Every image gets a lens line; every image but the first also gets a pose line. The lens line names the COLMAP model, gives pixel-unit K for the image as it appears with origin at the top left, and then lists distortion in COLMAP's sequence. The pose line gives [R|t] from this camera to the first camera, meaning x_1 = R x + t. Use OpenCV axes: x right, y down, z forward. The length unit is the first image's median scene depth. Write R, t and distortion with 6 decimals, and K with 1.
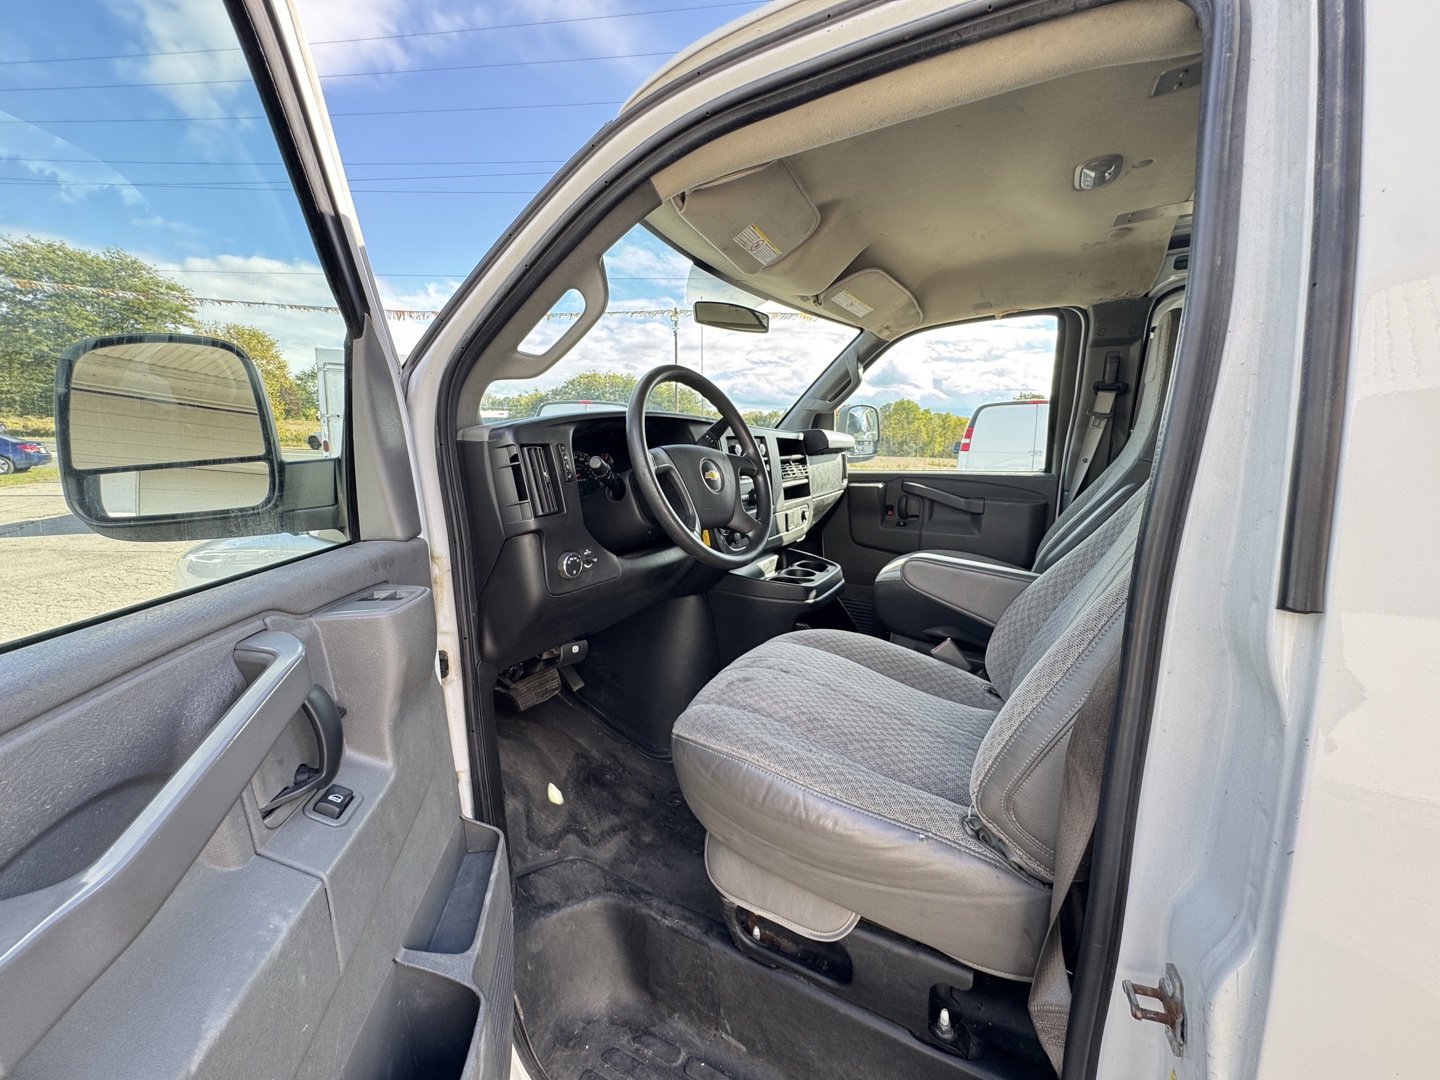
lens RADIAL K [[578.0, 0, 721.2], [0, 578.0, 540.3], [0, 0, 1]] dist [-0.005504, 0.000805]
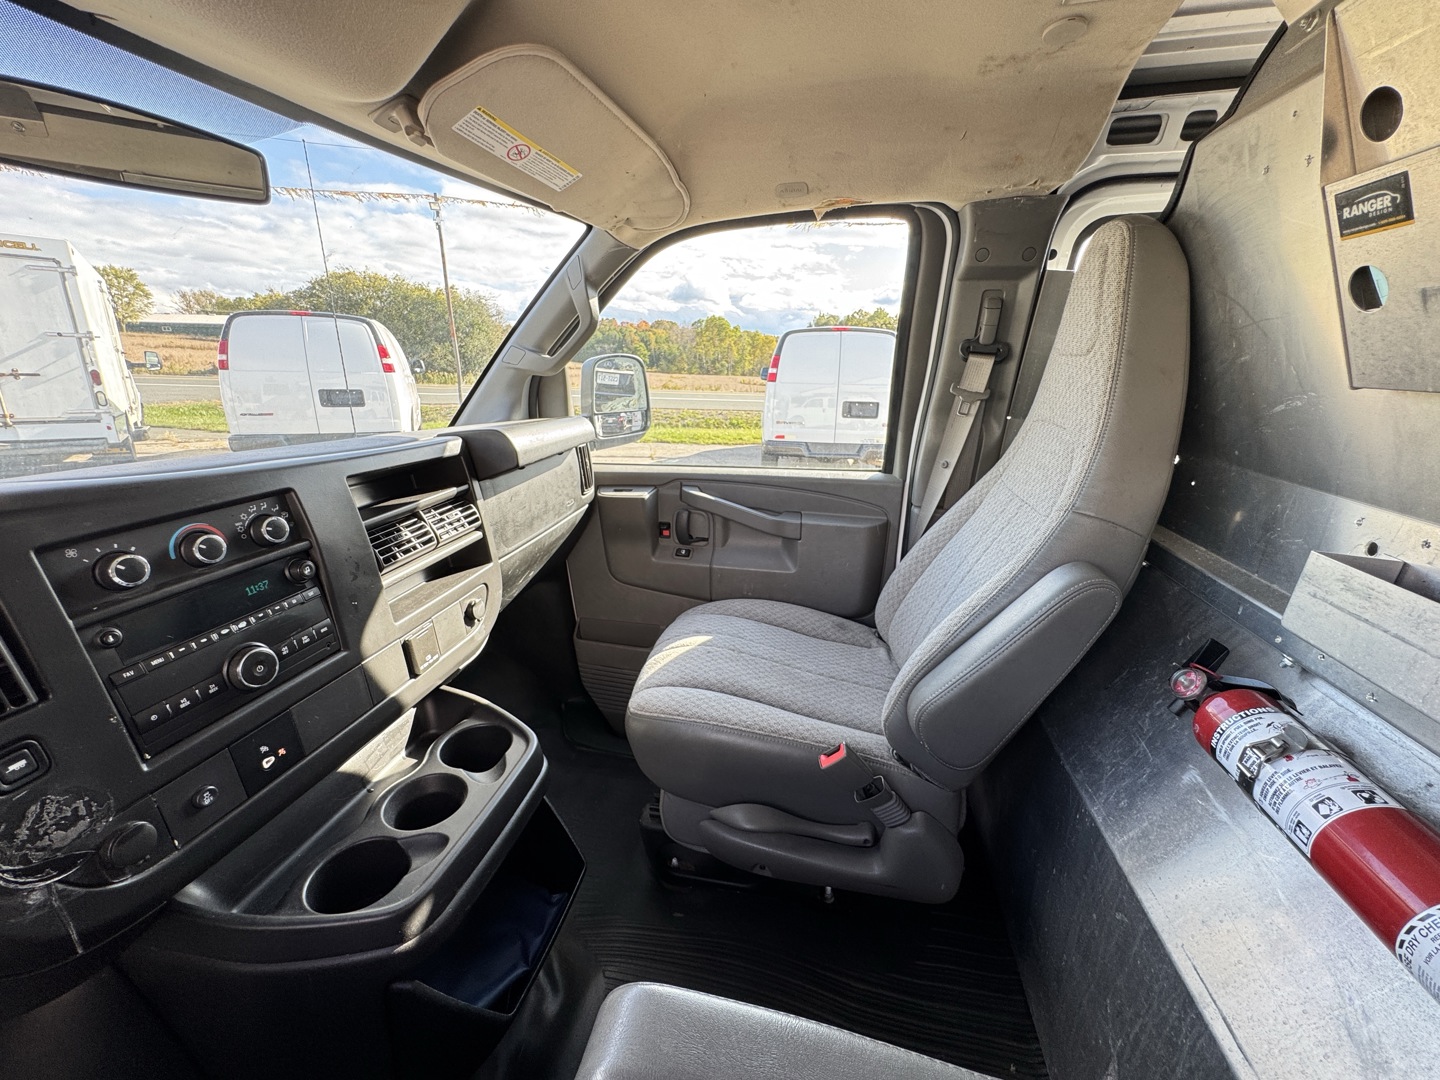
lens RADIAL K [[578.0, 0, 716.8], [0, 578.0, 539.6], [0, 0, 1]] dist [-0.005504, 0.000805]
pose [[0.954537, -0.082165, 0.286544, 0.176221], [0.042759, 0.989062, 0.141169, -0.140689], [-0.295008, -0.122498, 0.947610, 0.407802]]
